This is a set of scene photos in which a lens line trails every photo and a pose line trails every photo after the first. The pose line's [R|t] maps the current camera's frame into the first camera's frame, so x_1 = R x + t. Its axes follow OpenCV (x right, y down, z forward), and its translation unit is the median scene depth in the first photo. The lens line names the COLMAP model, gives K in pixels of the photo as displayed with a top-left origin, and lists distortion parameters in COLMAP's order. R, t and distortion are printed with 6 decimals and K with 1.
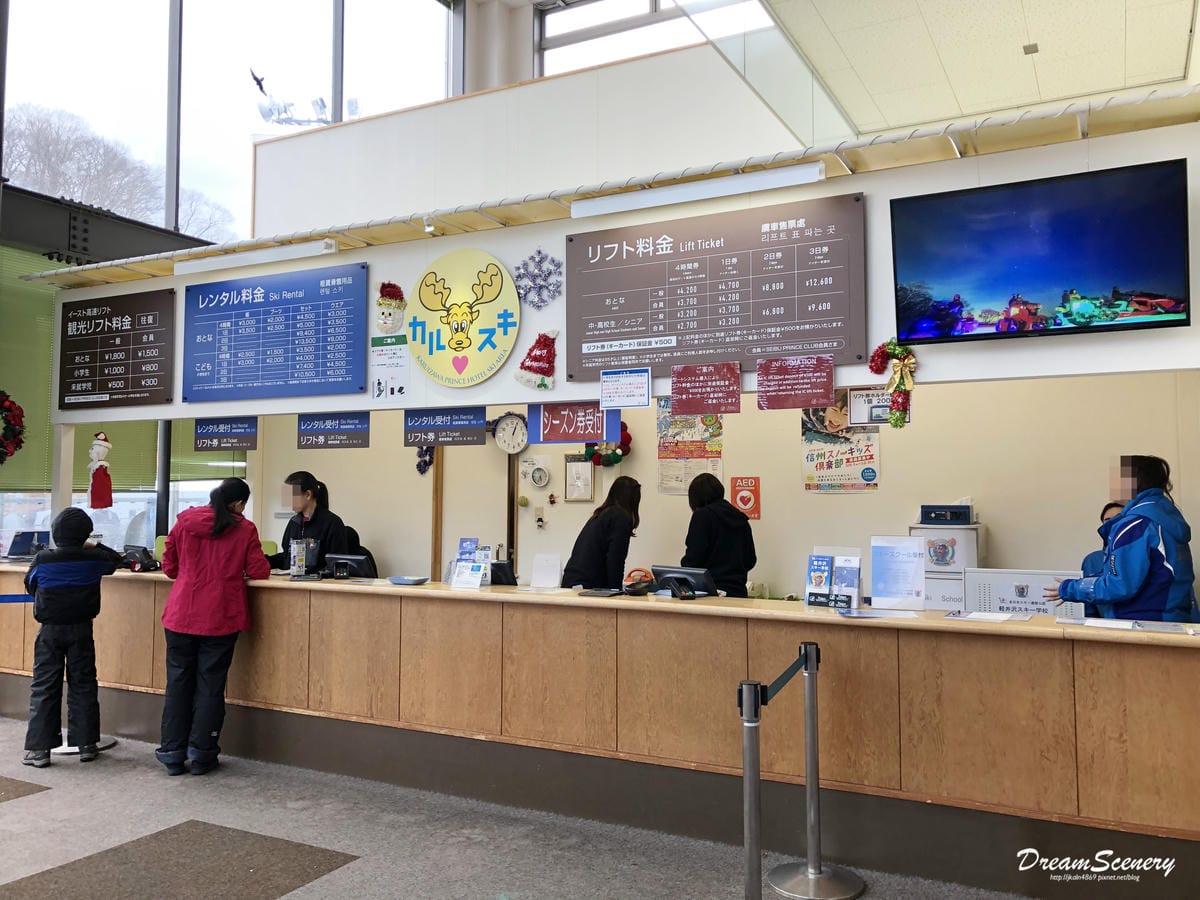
lens RADIAL K [[983.7, 0, 600.0], [0, 983.7, 450.0], [0, 0, 1]] dist [0.007491, 0.006664]
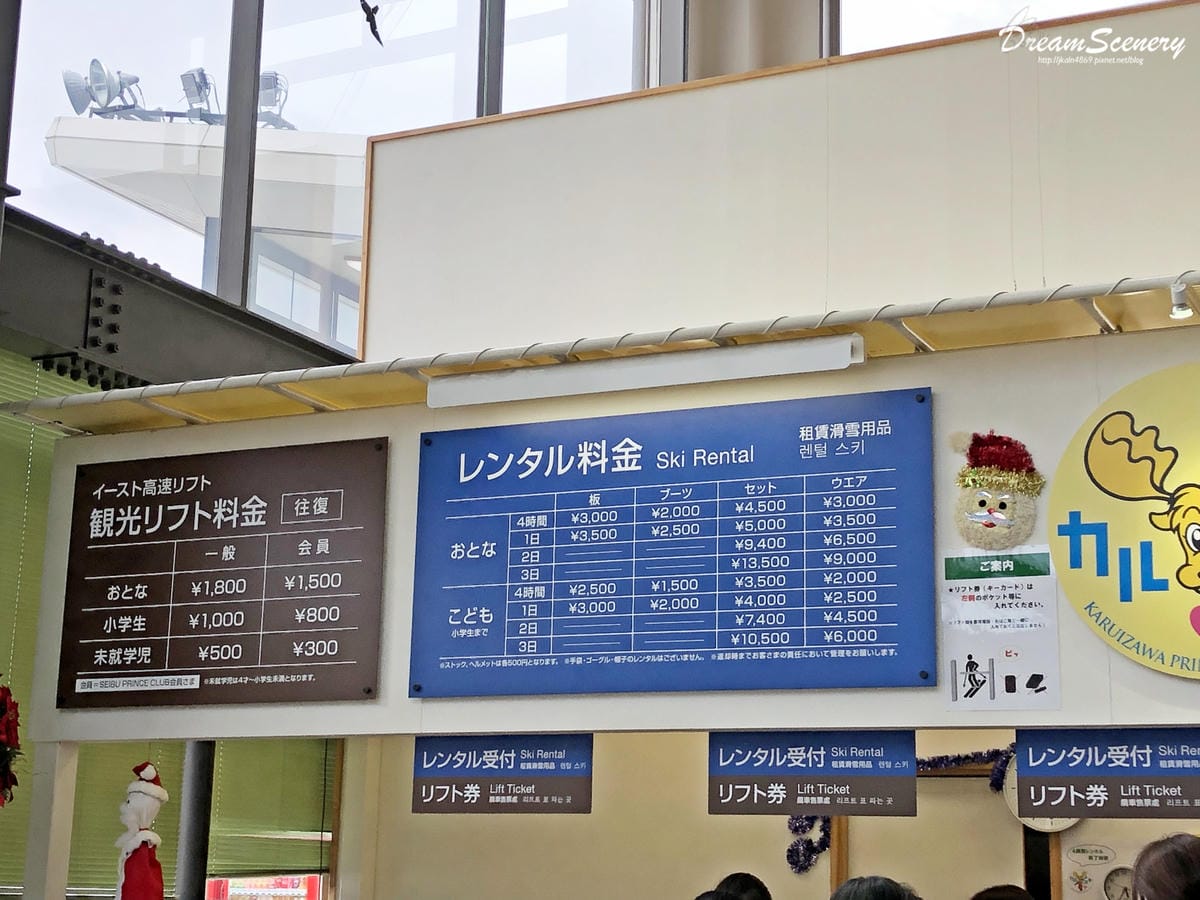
lens RADIAL K [[2123.8, 0, 600.0], [0, 2123.8, 450.0], [0, 0, 1]] dist [0.136428, -0.302574]
pose [[0.999628, 0.026585, -0.006124, -0.339207], [-0.027248, 0.983952, -0.176342, 0.007596], [0.001338, 0.176443, 0.984310, 0.061622]]
